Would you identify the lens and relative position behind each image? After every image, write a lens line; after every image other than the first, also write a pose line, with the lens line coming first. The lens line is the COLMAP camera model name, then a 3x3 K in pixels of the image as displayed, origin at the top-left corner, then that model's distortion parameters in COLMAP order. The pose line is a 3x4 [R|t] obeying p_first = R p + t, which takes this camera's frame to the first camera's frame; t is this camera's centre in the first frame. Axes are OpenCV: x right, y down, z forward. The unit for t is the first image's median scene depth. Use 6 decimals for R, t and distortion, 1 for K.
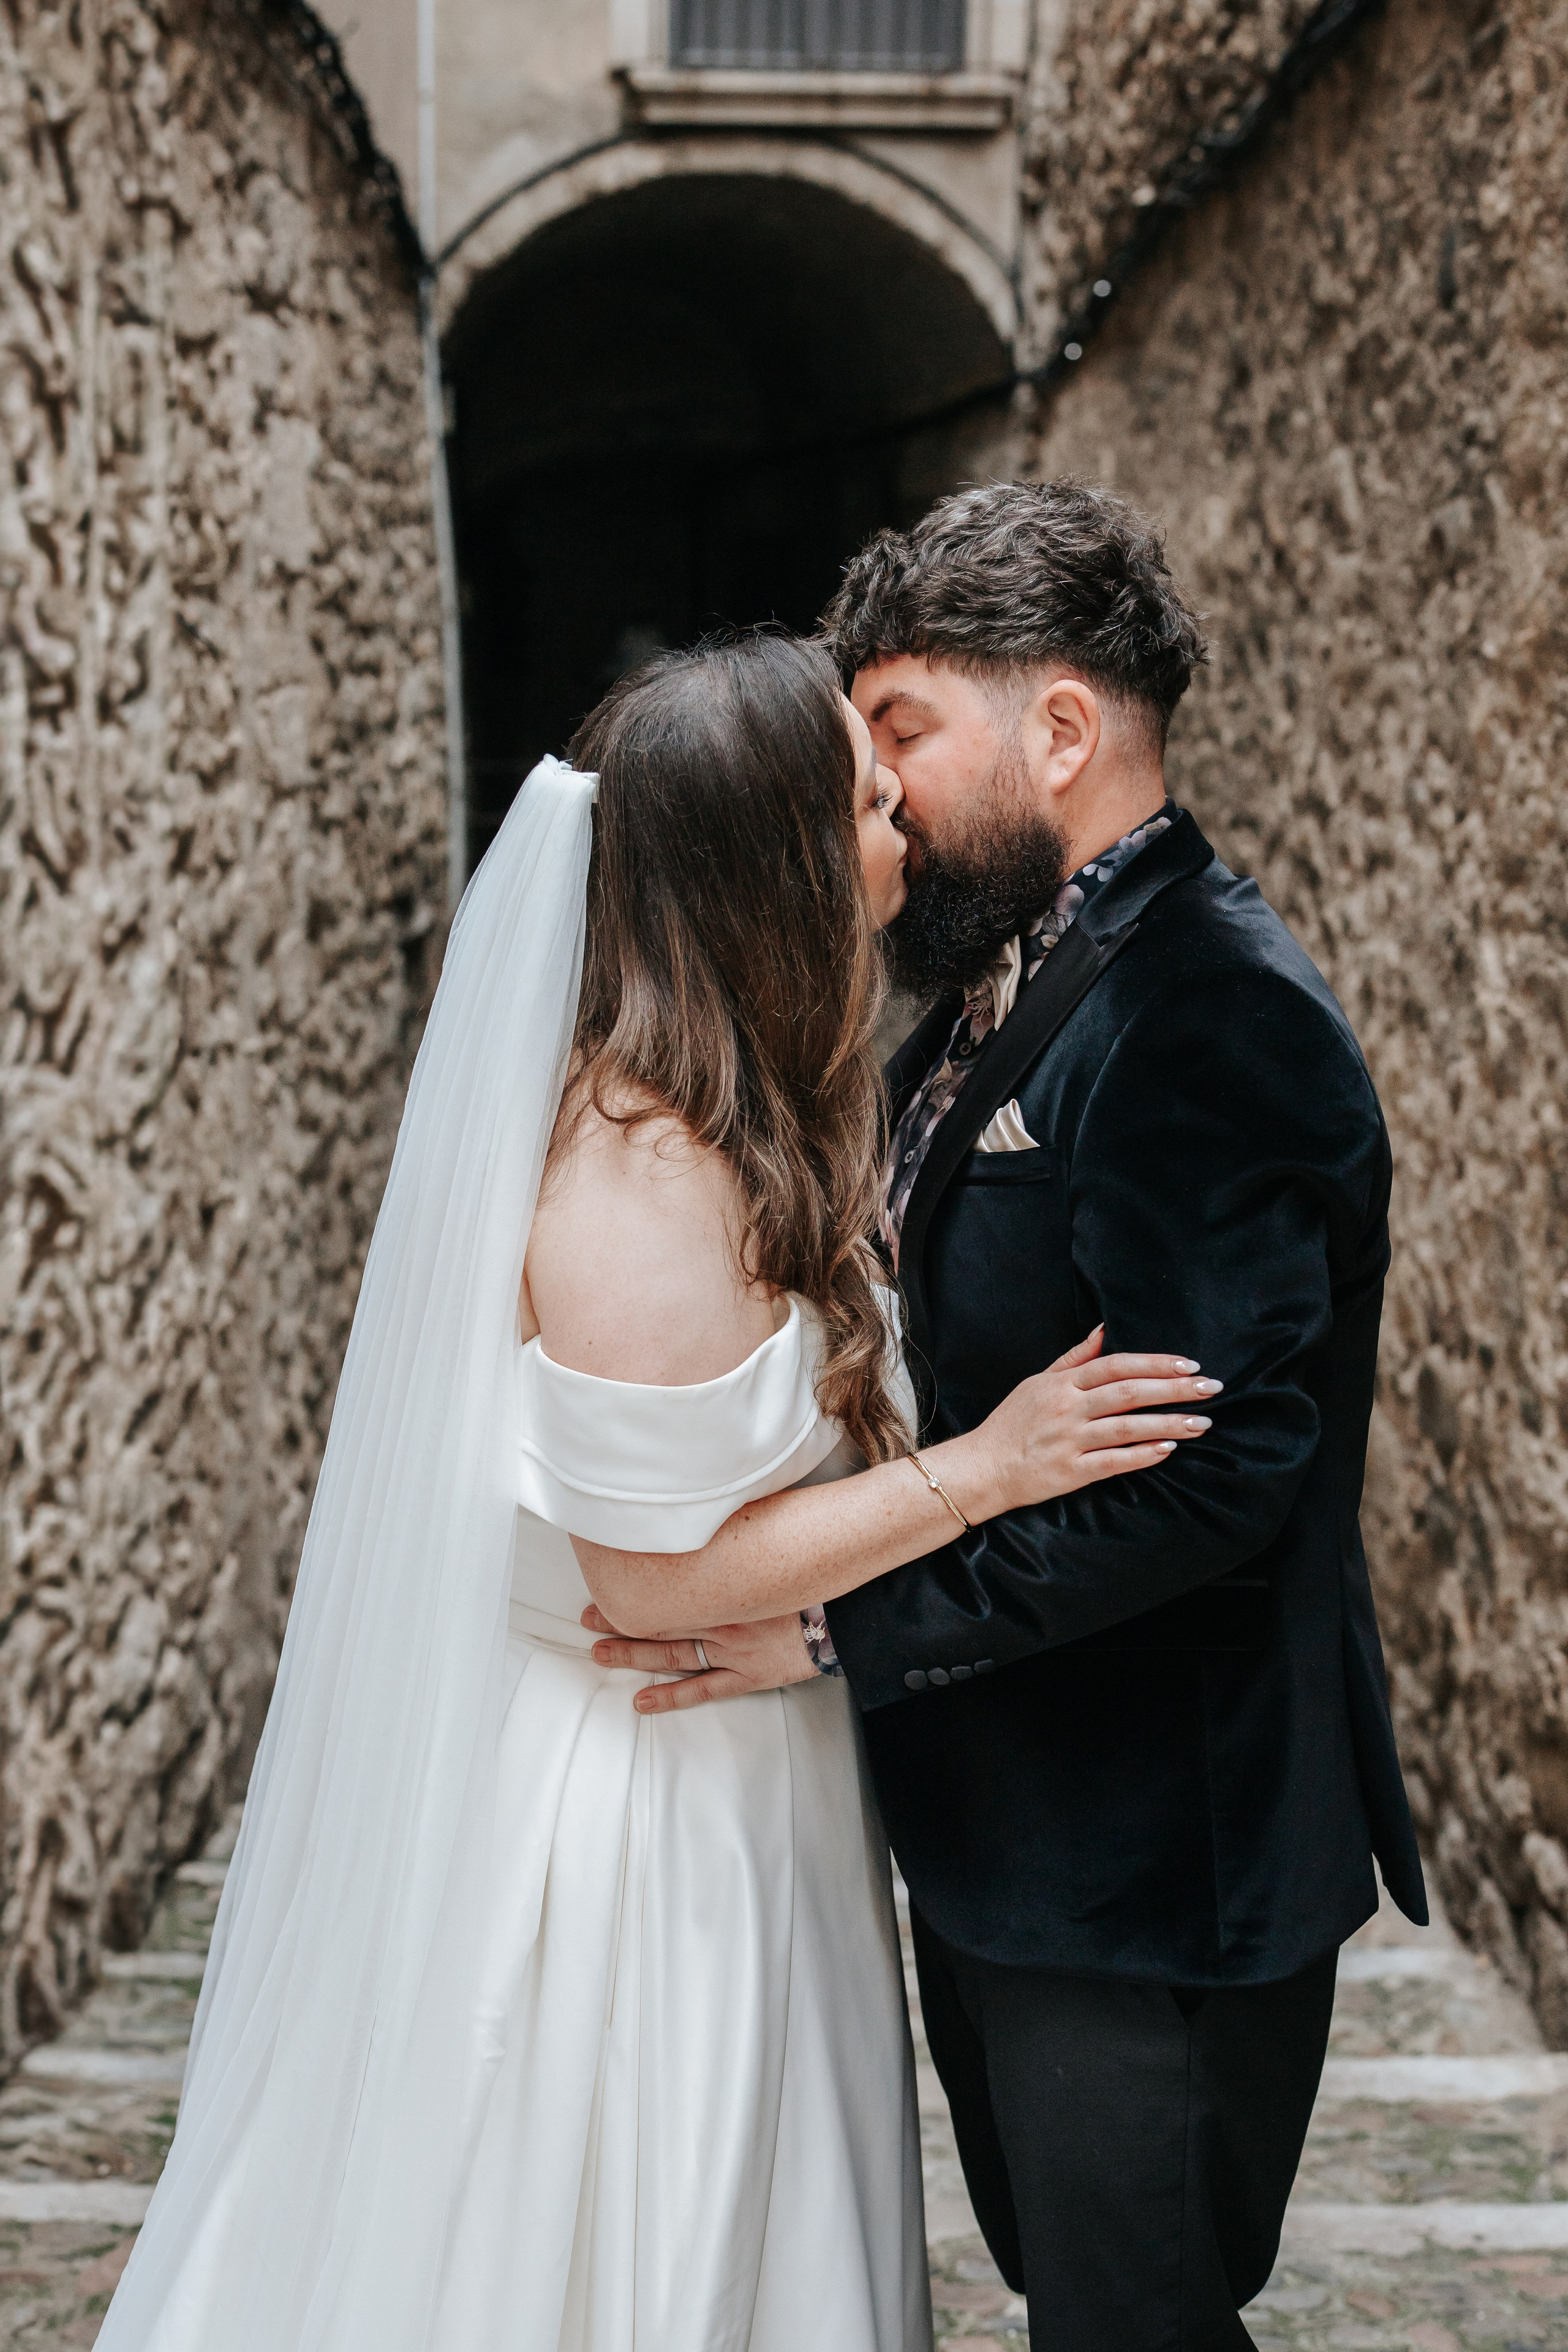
lens RADIAL K [[3482.3, 0, 784.0], [0, 3482.3, 1176.0], [0, 0, 1]] dist [0.091404, -0.199675]
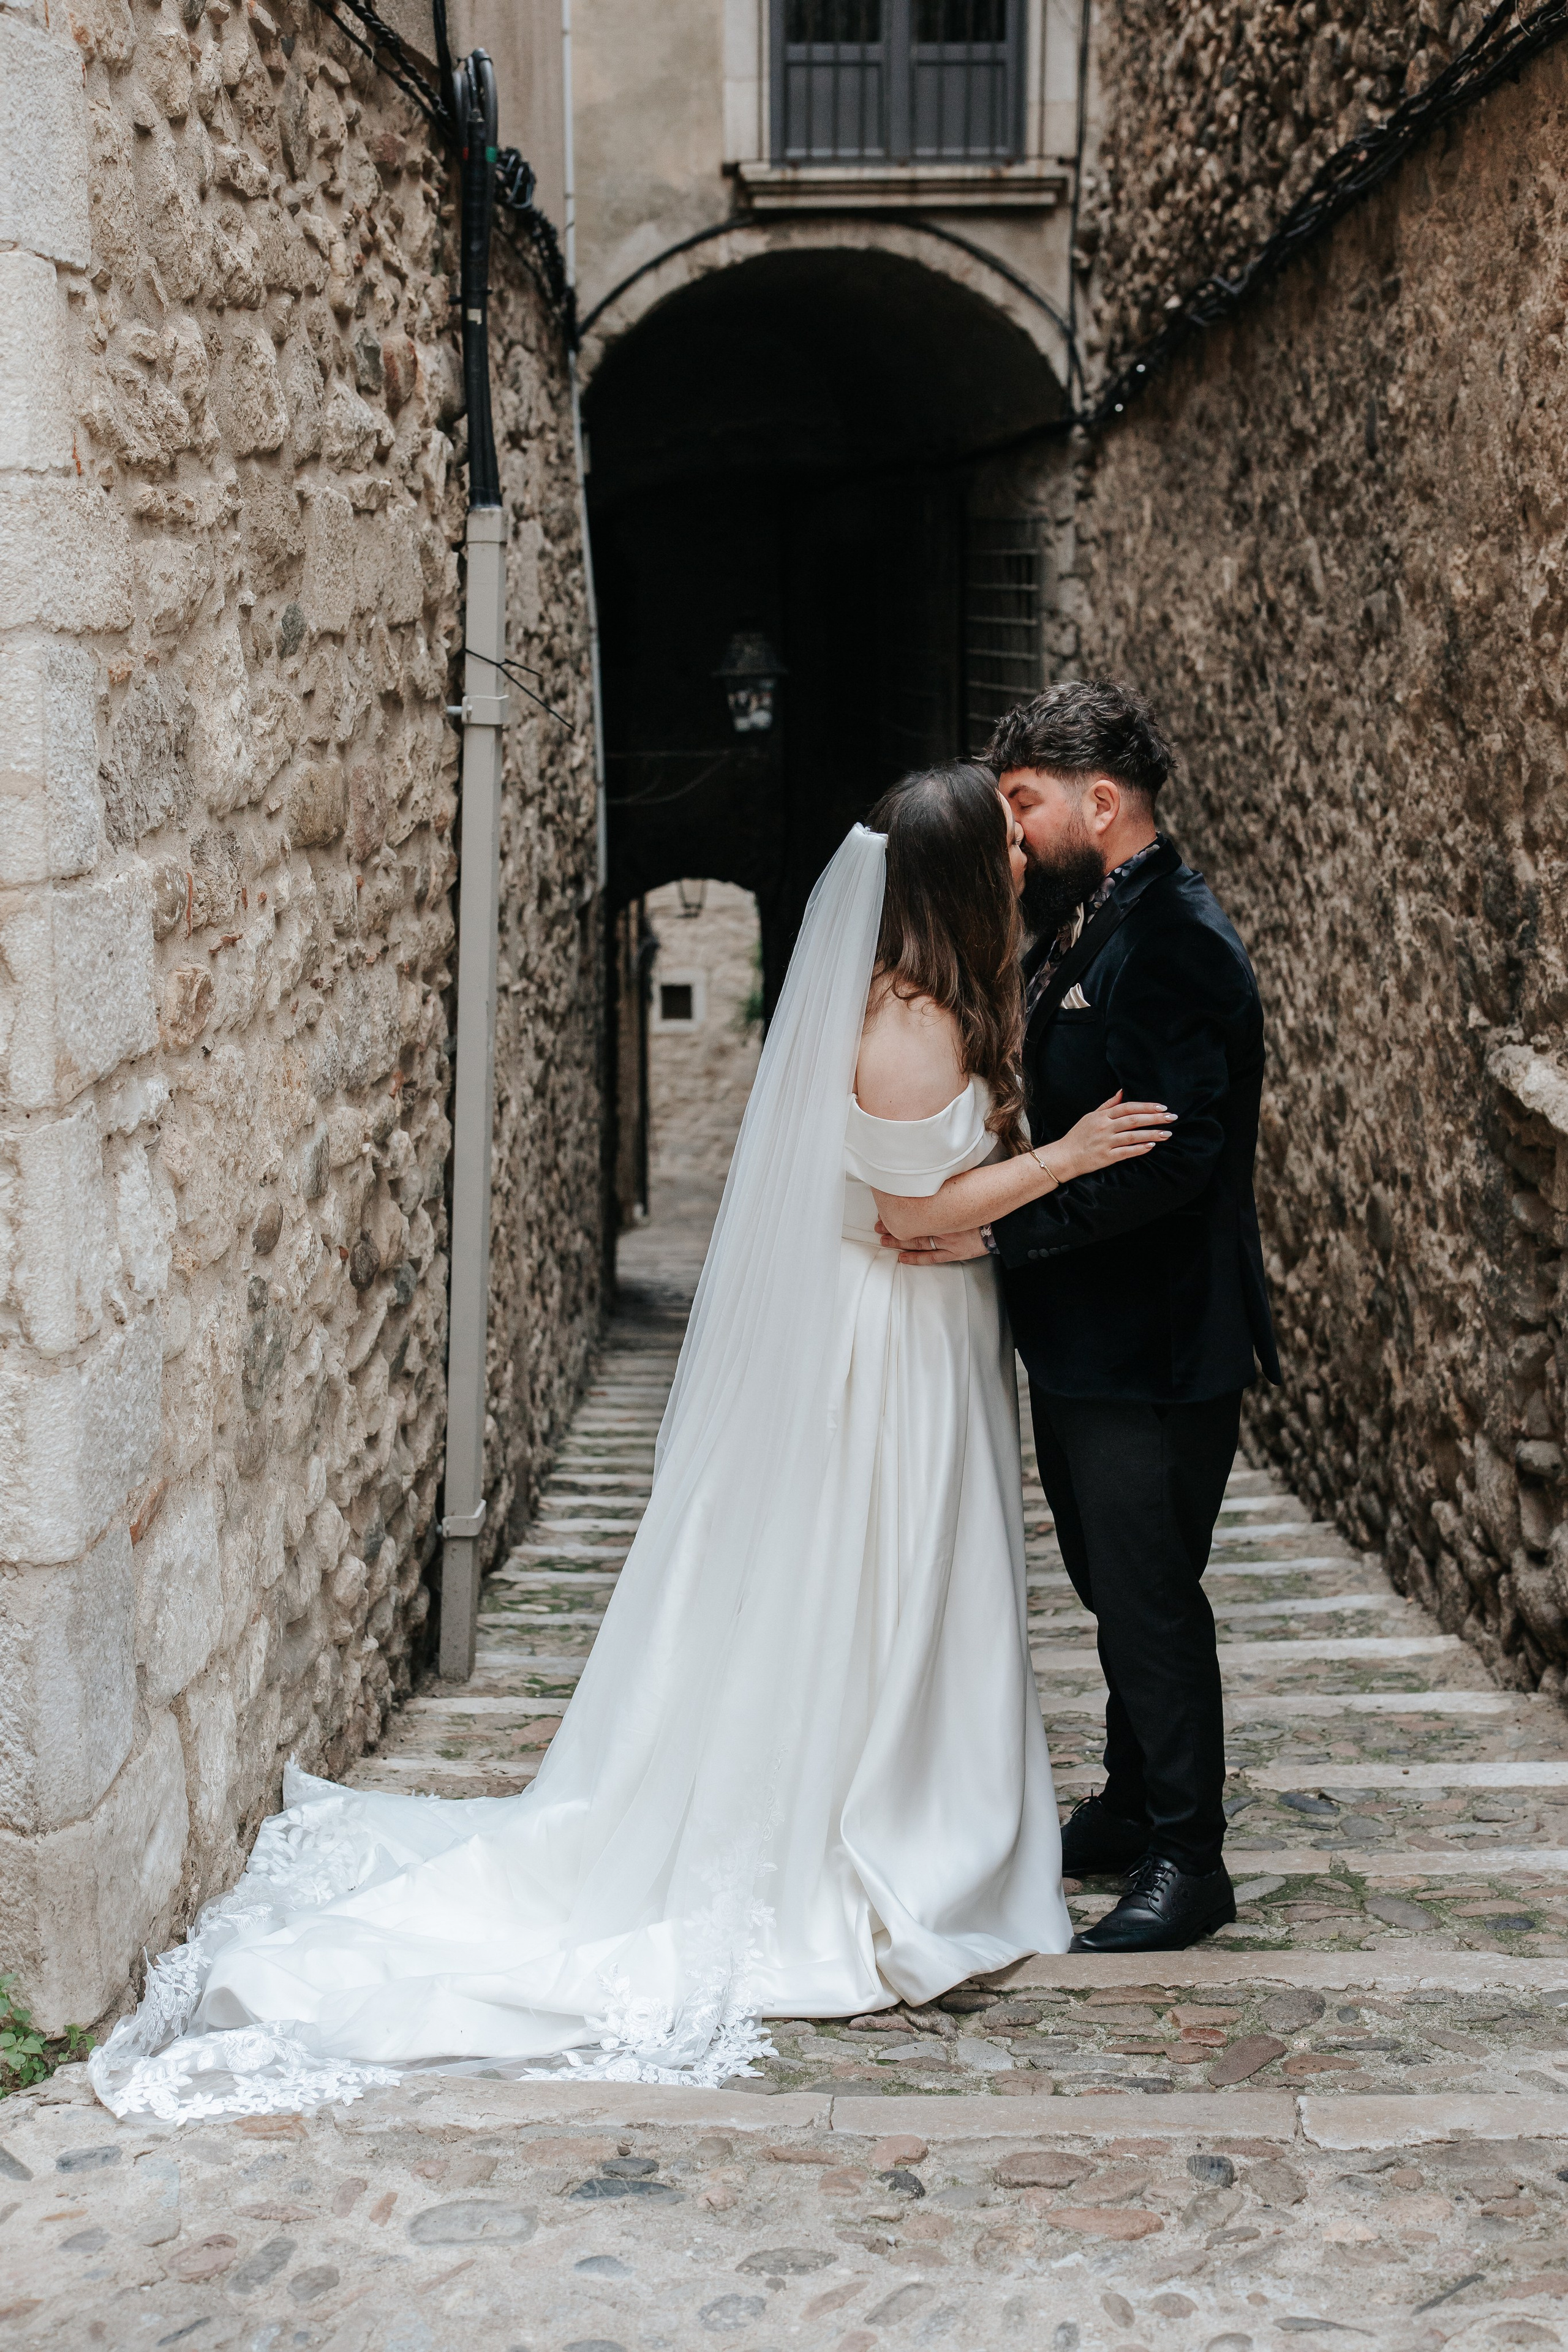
lens RADIAL K [[3482.3, 0, 784.0], [0, 3482.3, 1176.0], [0, 0, 1]] dist [0.091404, -0.199675]
pose [[0.999716, -0.015055, -0.018473, -0.028221], [0.015252, 0.999828, 0.010574, 0.027010], [0.018311, -0.010853, 0.999773, -0.415378]]
